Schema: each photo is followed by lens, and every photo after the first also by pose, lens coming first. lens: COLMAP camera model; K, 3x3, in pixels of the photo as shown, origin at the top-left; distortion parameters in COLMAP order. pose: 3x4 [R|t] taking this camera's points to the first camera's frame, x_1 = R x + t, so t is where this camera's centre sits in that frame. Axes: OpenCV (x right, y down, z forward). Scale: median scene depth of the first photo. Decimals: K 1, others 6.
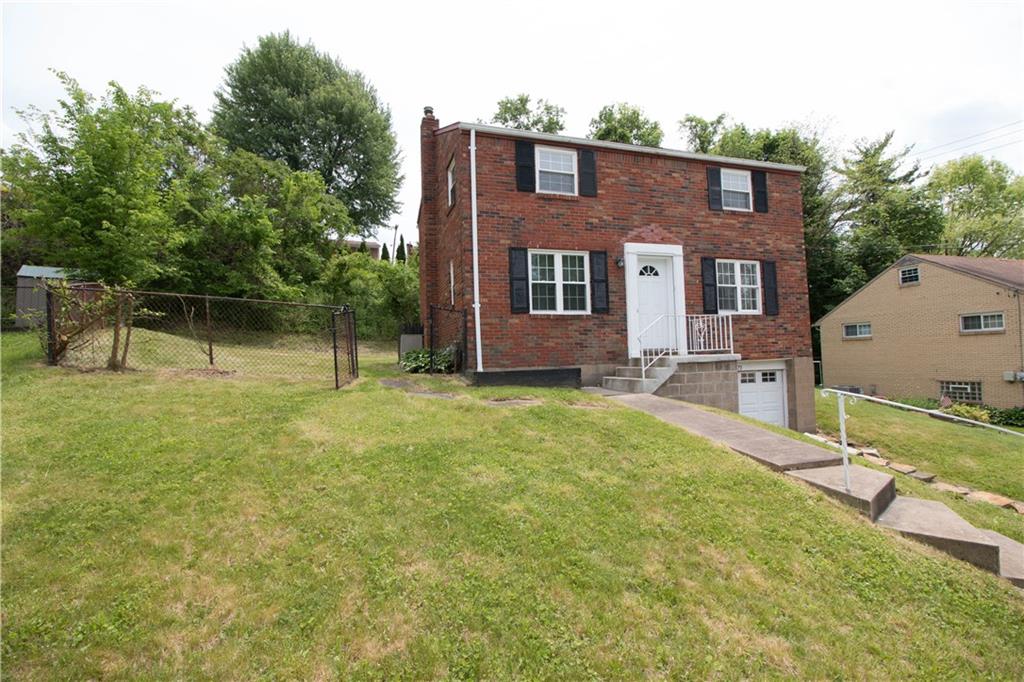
lens RADIAL K [[473.2, 0, 509.8], [0, 473.2, 335.8], [0, 0, 1]] dist [-0.008108, -0.006006]
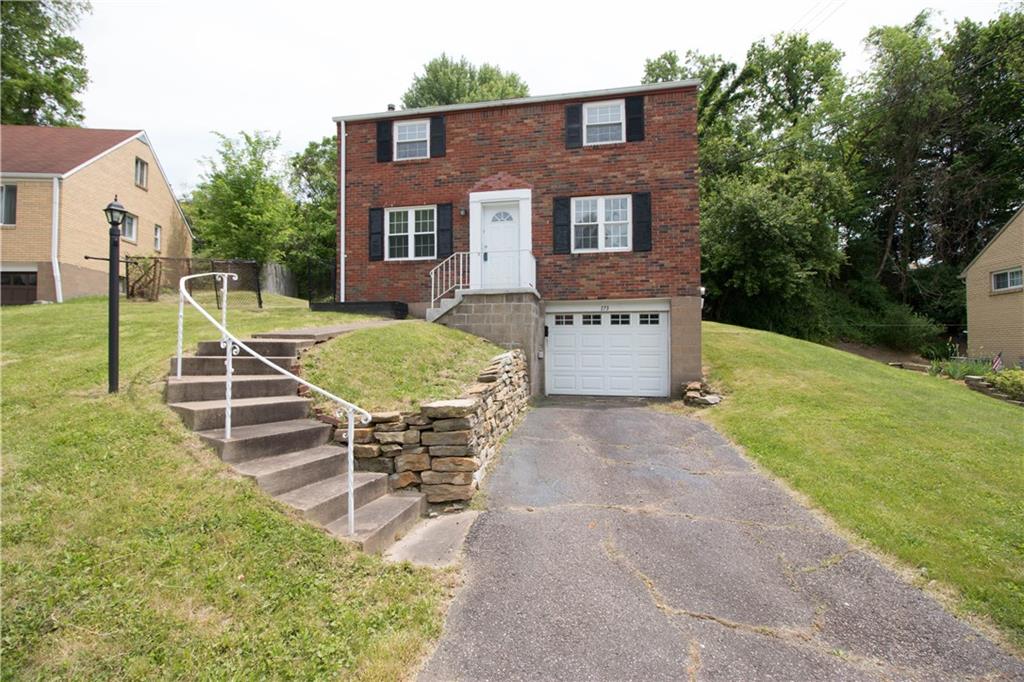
lens RADIAL K [[473.2, 0, 512.5], [0, 473.2, 336.4], [0, 0, 1]] dist [-0.008108, -0.006006]
pose [[0.876251, 0.013977, -0.481651, 0.838642], [0.000114, 0.999573, 0.029214, 0.103414], [0.481854, -0.025654, 0.875876, 0.062289]]
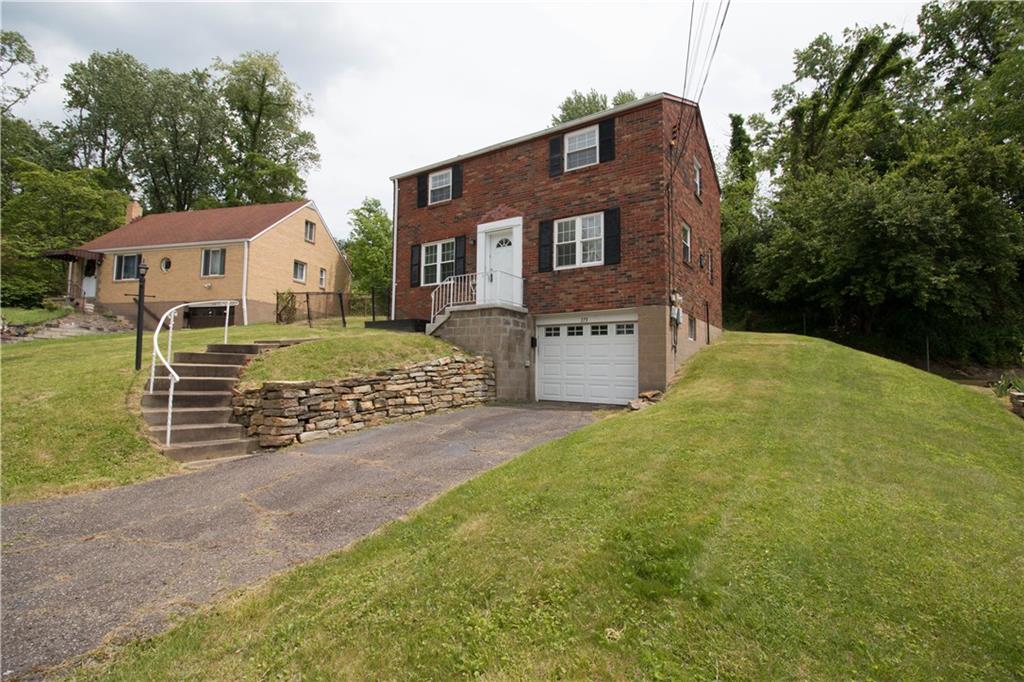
lens RADIAL K [[473.2, 0, 519.2], [0, 473.2, 337.3], [0, 0, 1]] dist [-0.008108, -0.006006]
pose [[0.629569, -0.019240, -0.776707, 1.273026], [0.007250, 0.999795, -0.018890, 0.132269], [0.776911, 0.006261, 0.629579, 0.258418]]
